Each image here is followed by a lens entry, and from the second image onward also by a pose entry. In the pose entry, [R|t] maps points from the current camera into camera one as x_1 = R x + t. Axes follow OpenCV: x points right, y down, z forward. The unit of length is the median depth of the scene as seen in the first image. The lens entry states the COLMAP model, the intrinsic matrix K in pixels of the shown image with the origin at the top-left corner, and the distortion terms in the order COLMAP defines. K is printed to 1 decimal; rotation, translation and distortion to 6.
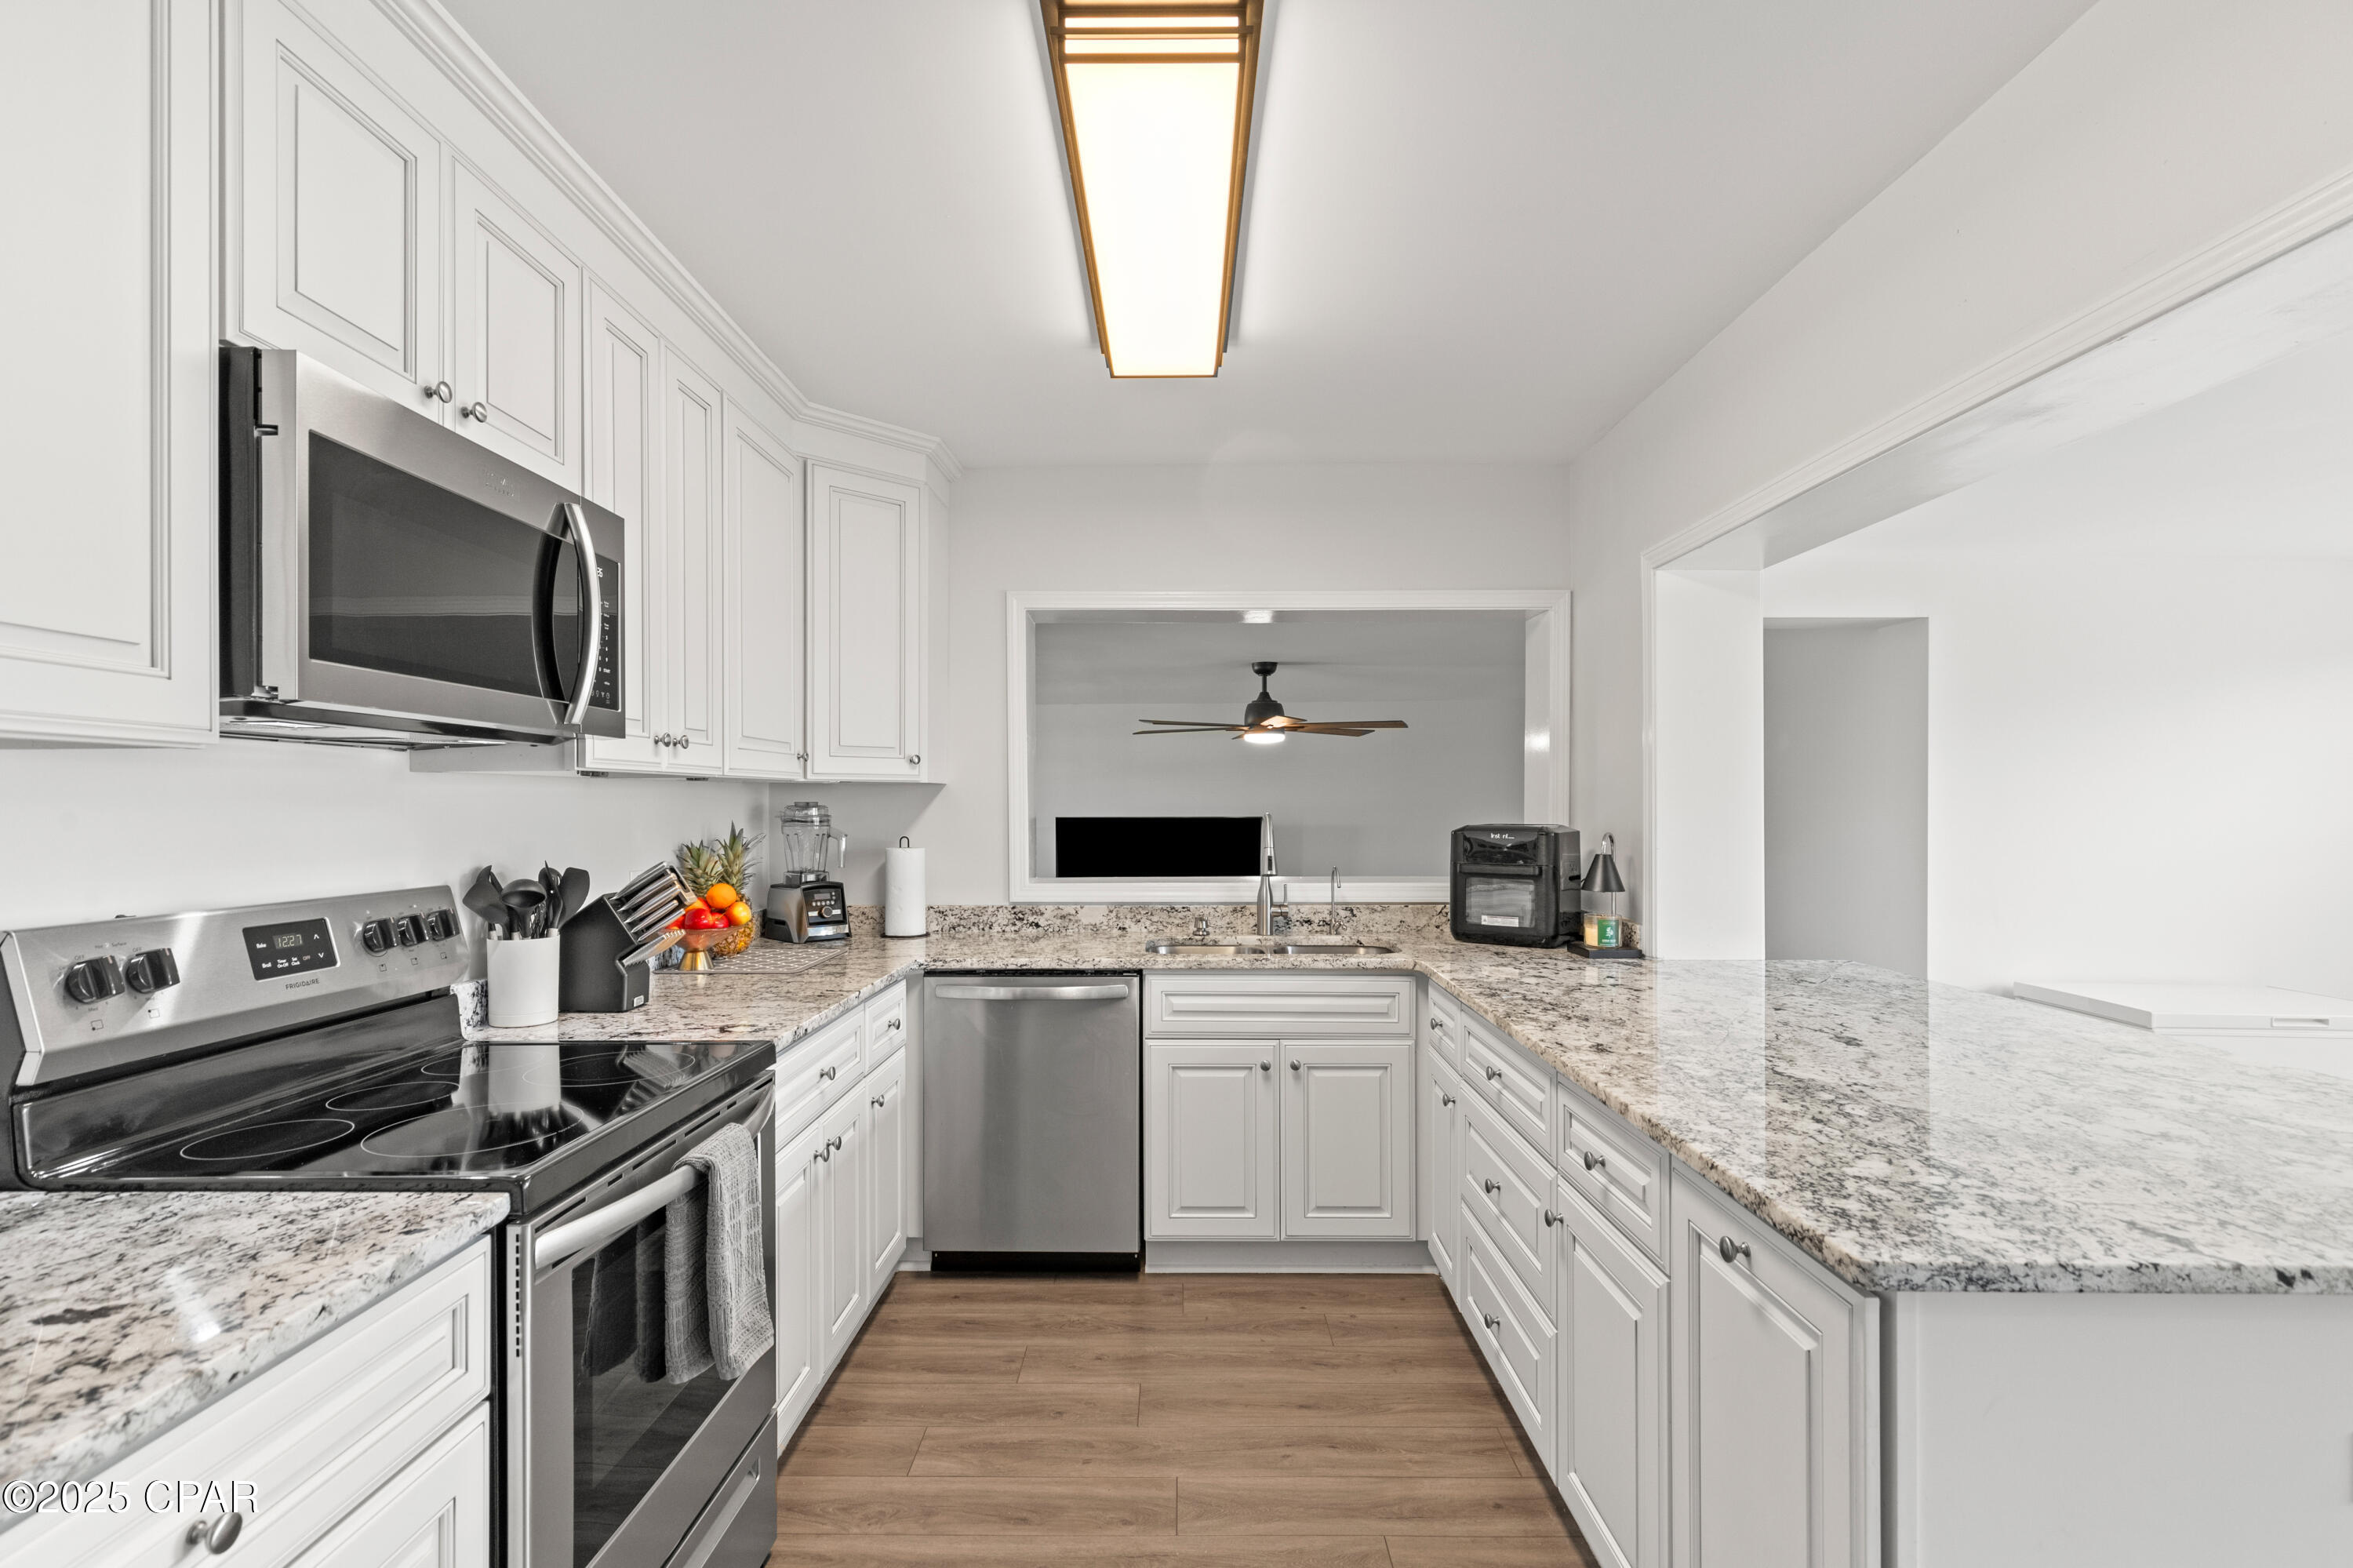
lens RADIAL K [[1130.4, 0, 1171.3], [0, 1130.4, 799.9], [0, 0, 1]] dist [0.004084, -0.001610]
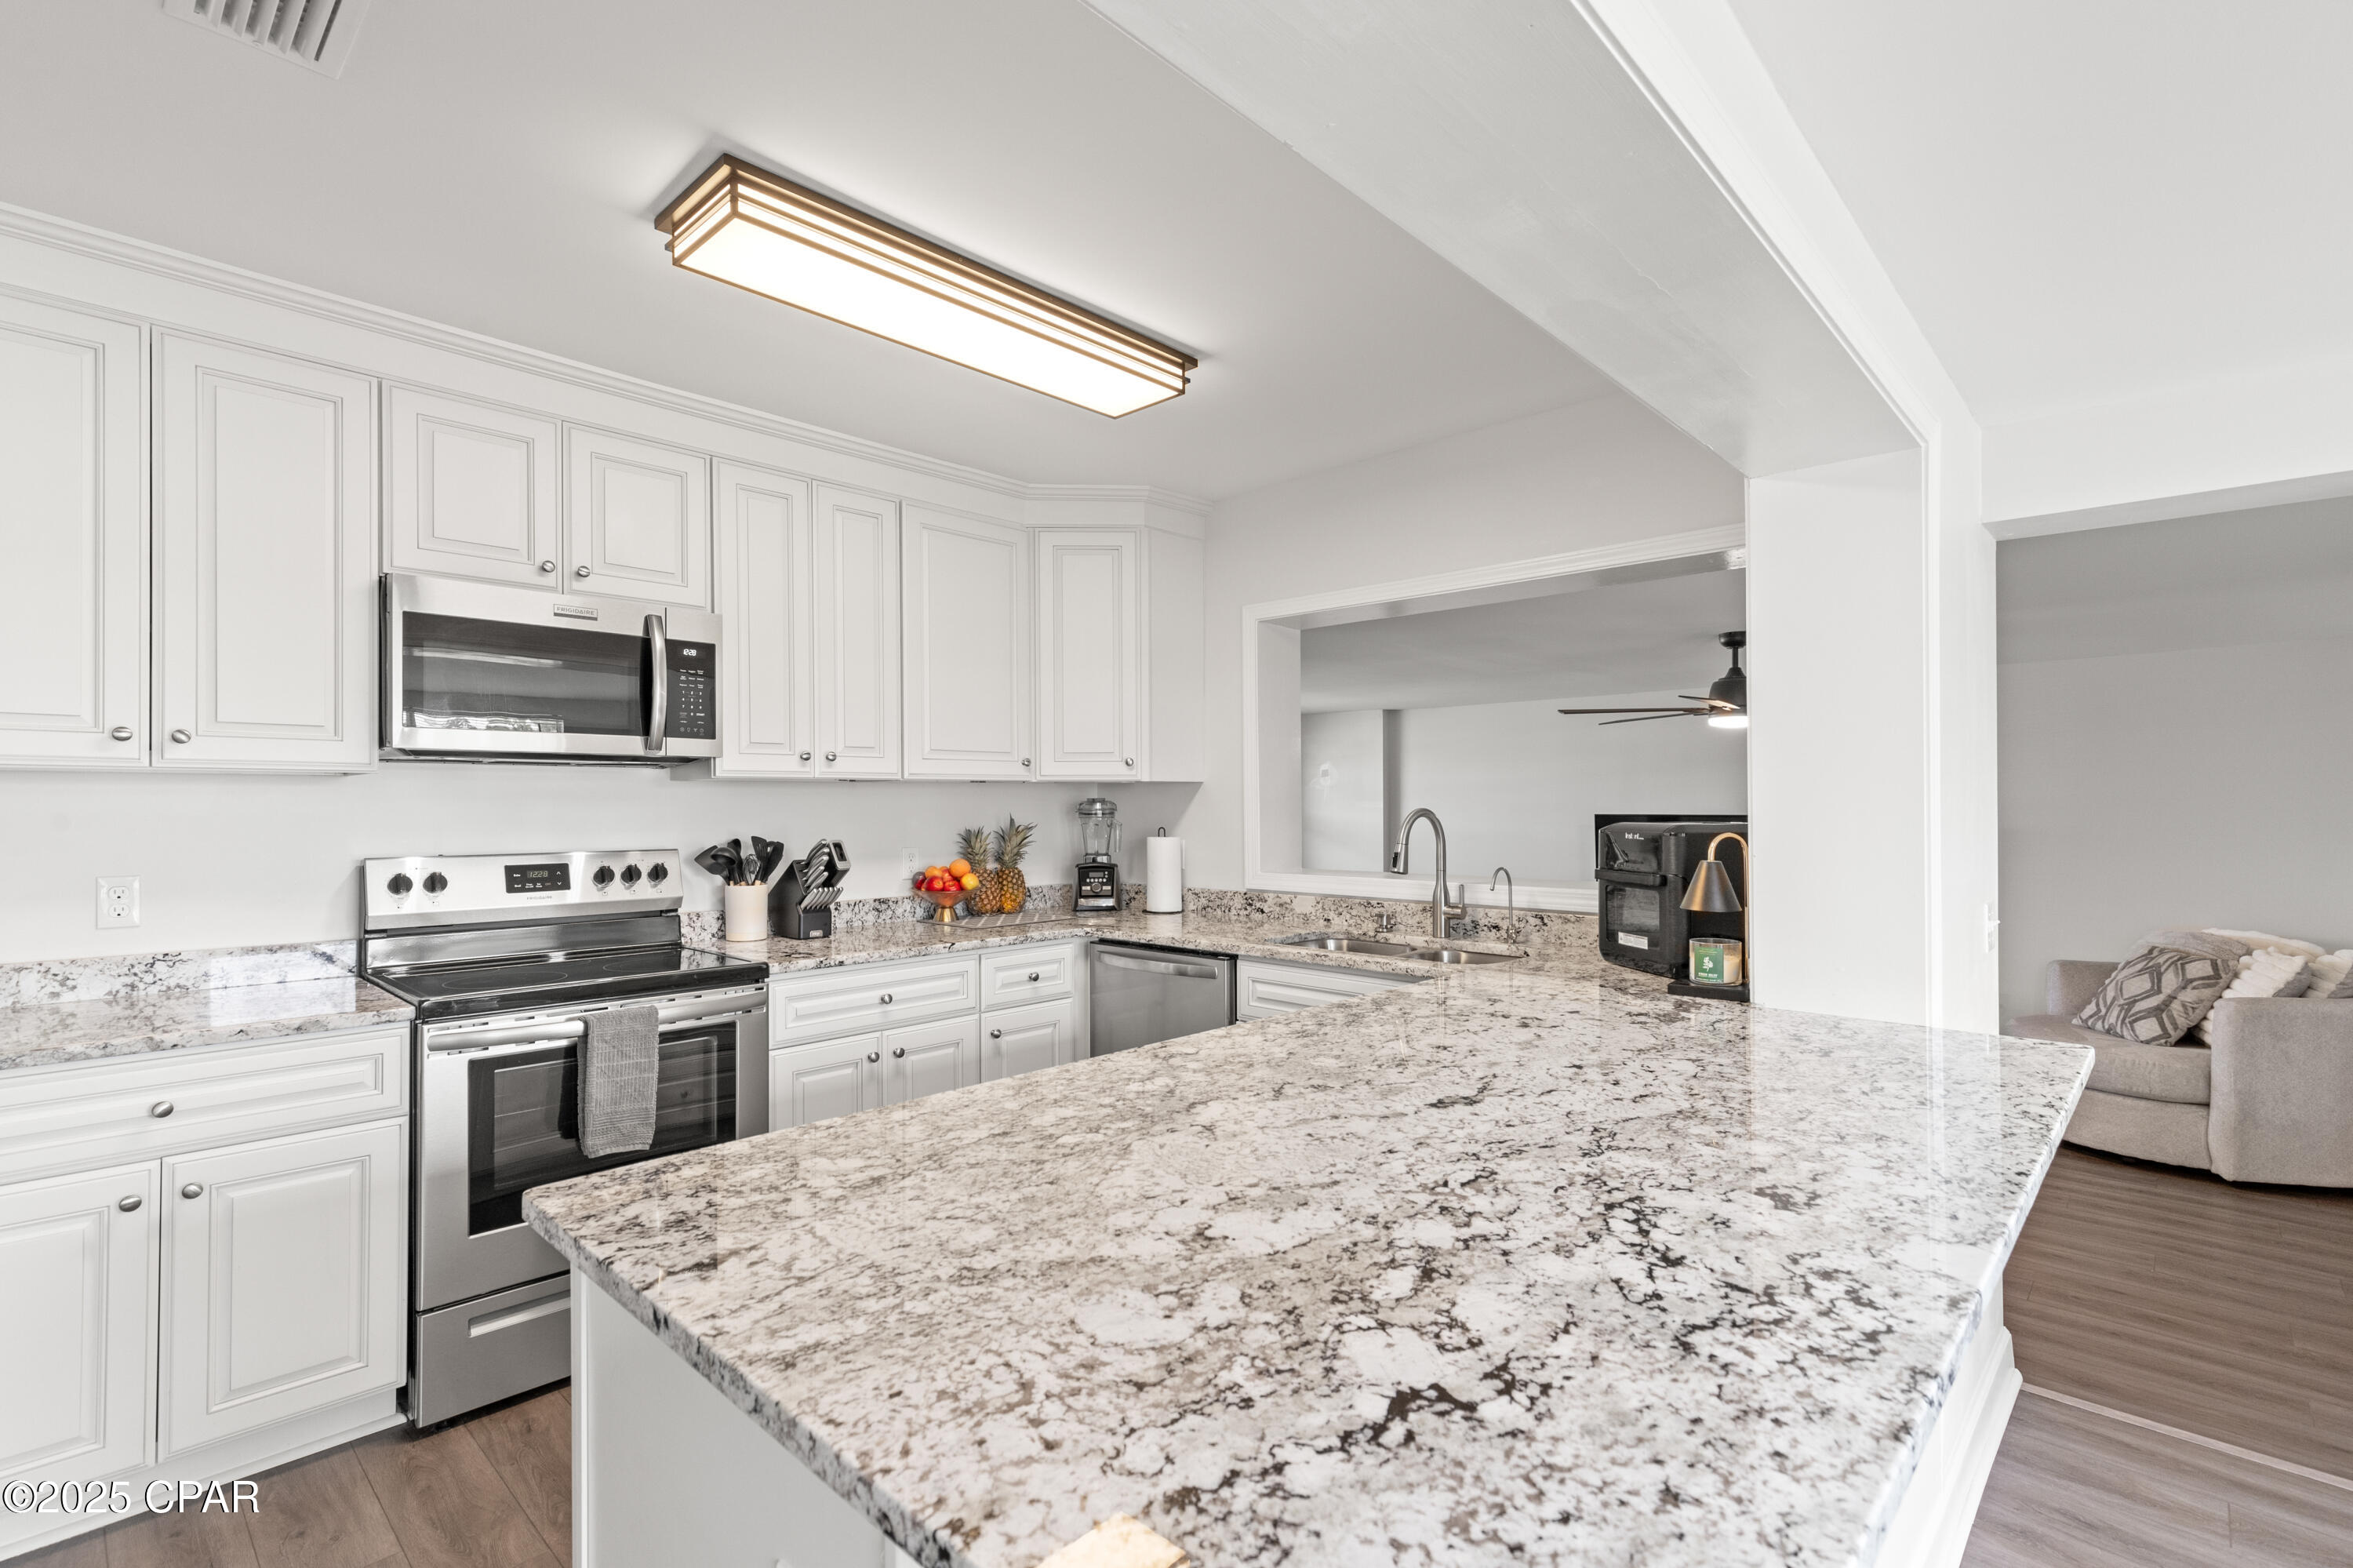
lens RADIAL K [[1080.2, 0, 1169.2], [0, 1080.2, 803.3], [0, 0, 1]] dist [0.006215, -0.000115]
pose [[0.729965, -0.001309, -0.683484, 0.616255], [0.004663, 0.999984, 0.003065, 0.004553], [0.683469, -0.005425, 0.729959, 0.215912]]
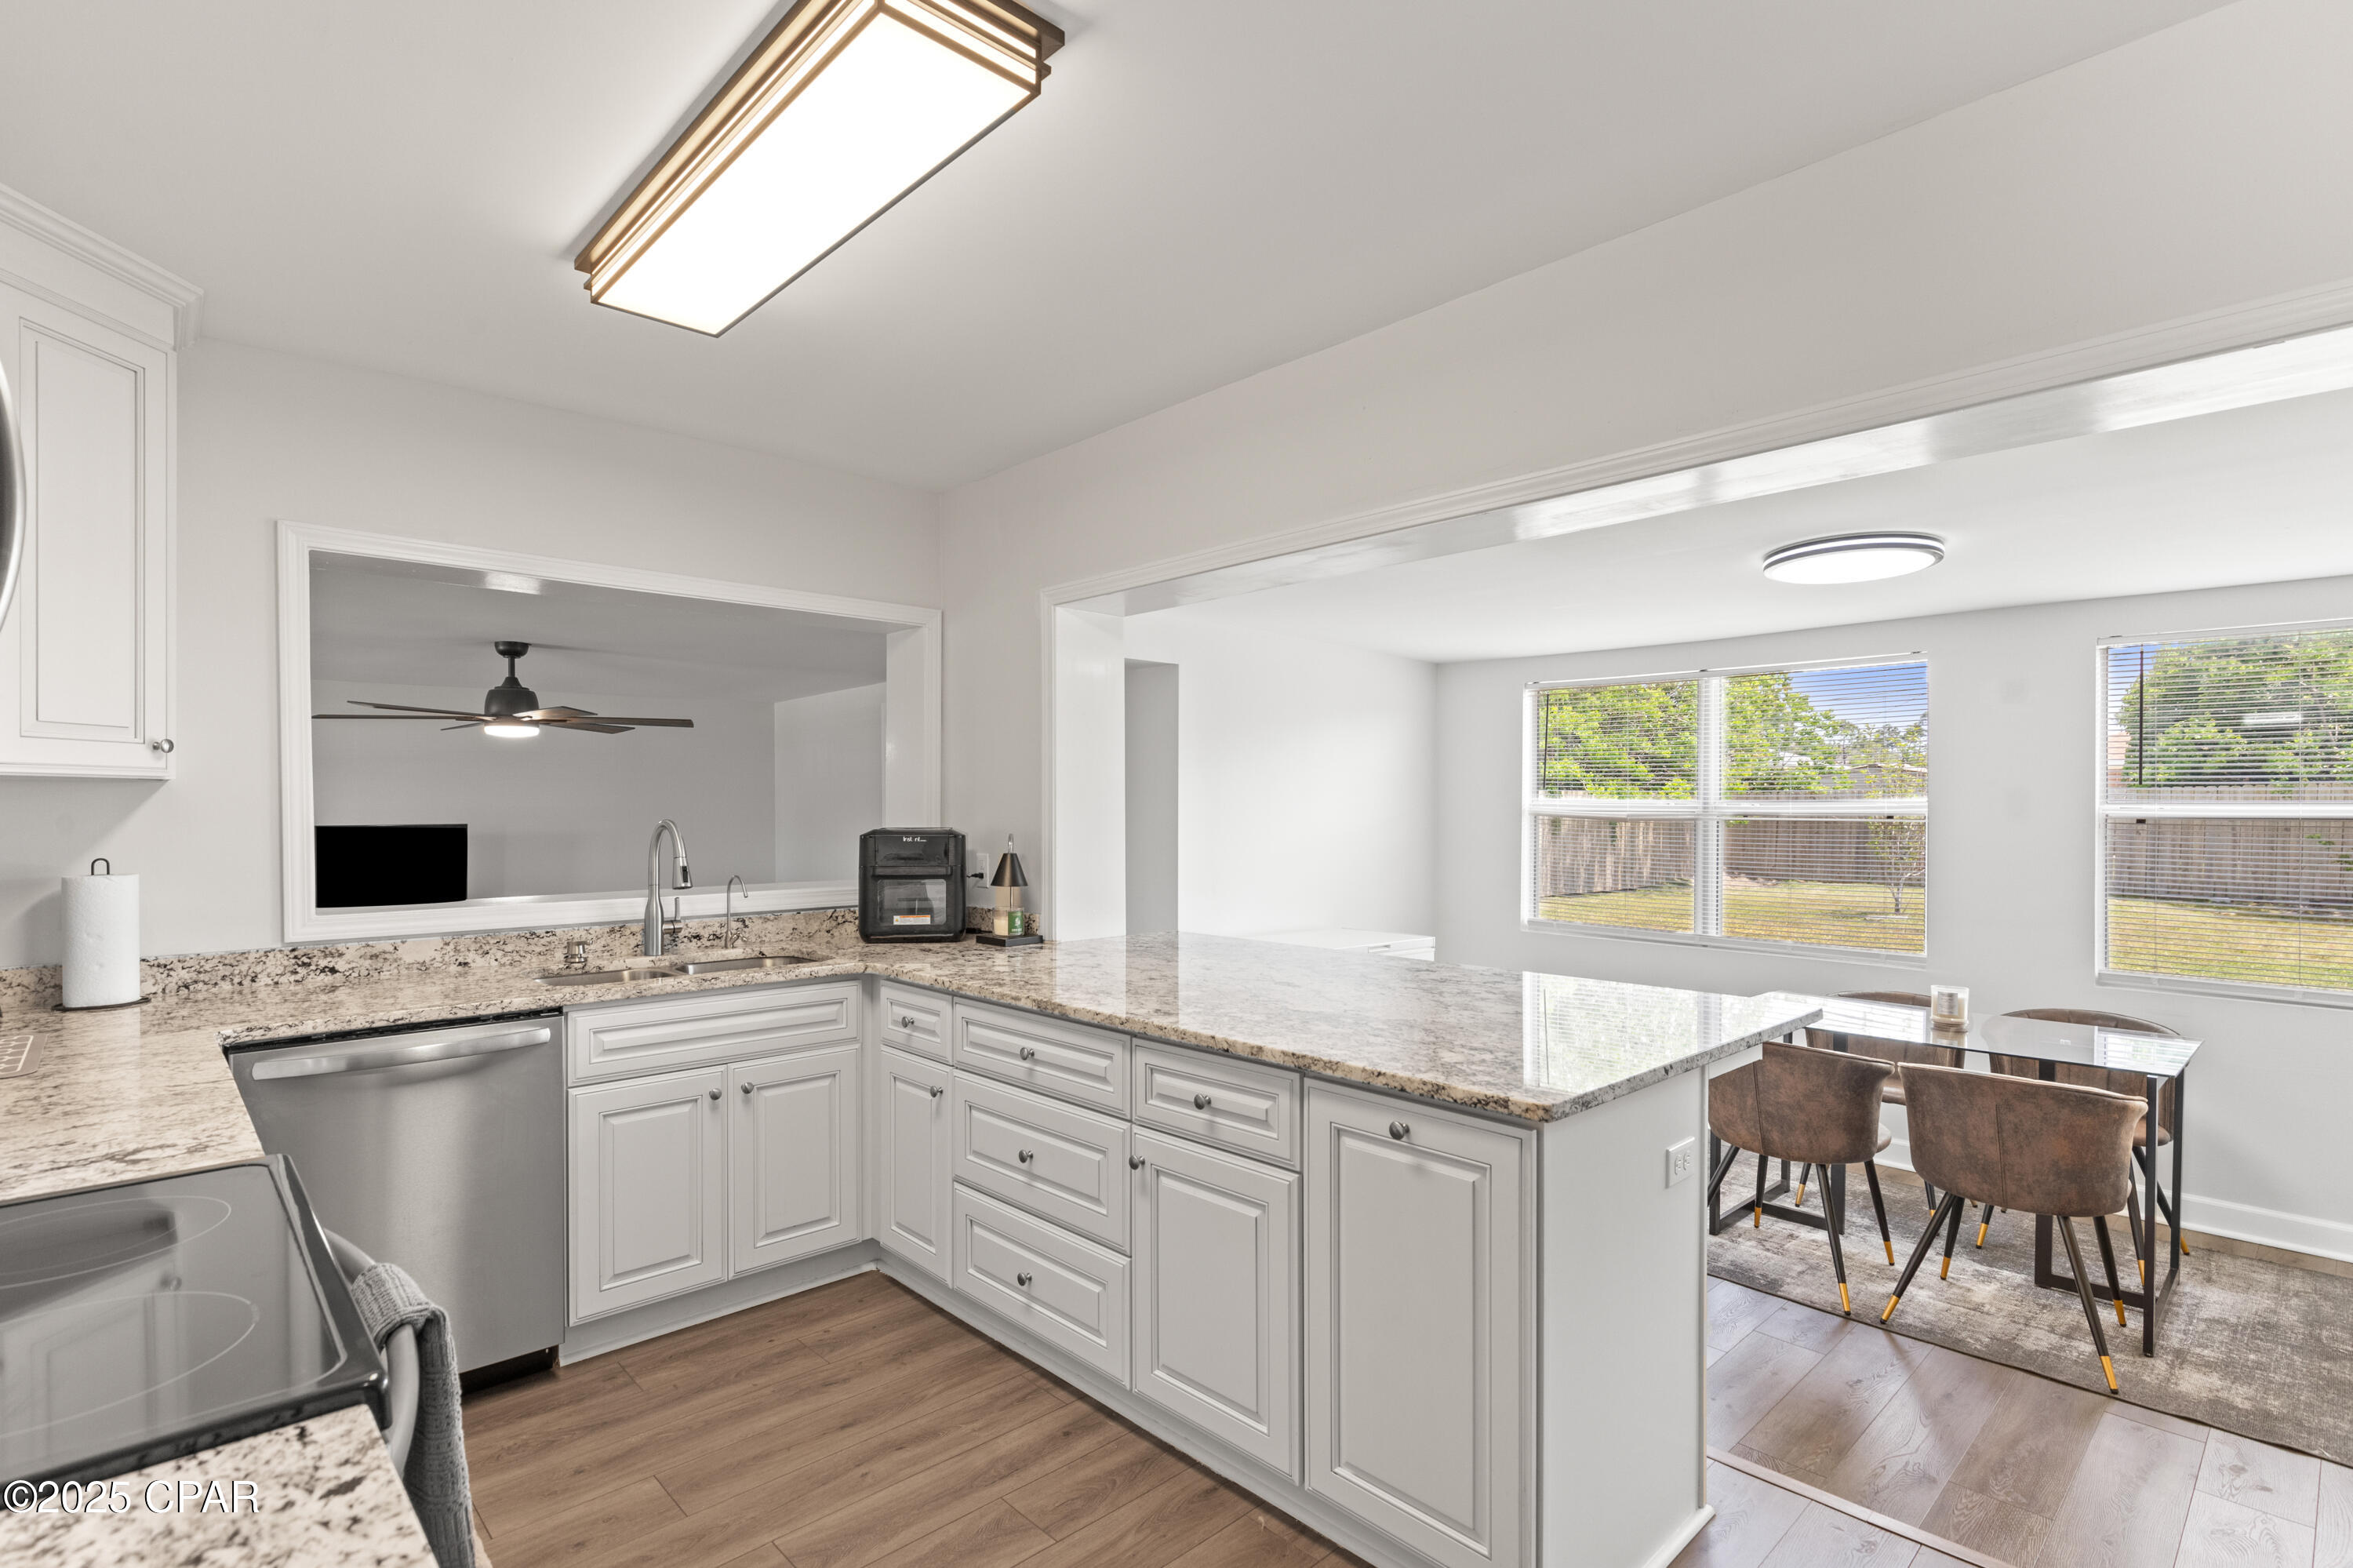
lens RADIAL K [[1130.4, 0, 1169.0], [0, 1130.4, 808.9], [0, 0, 1]] dist [0.004084, -0.001610]
pose [[0.723514, -0.001985, 0.690307, -0.277953], [-0.001227, 0.999991, 0.004162, -0.000848], [-0.690309, -0.003858, 0.723505, 0.080381]]
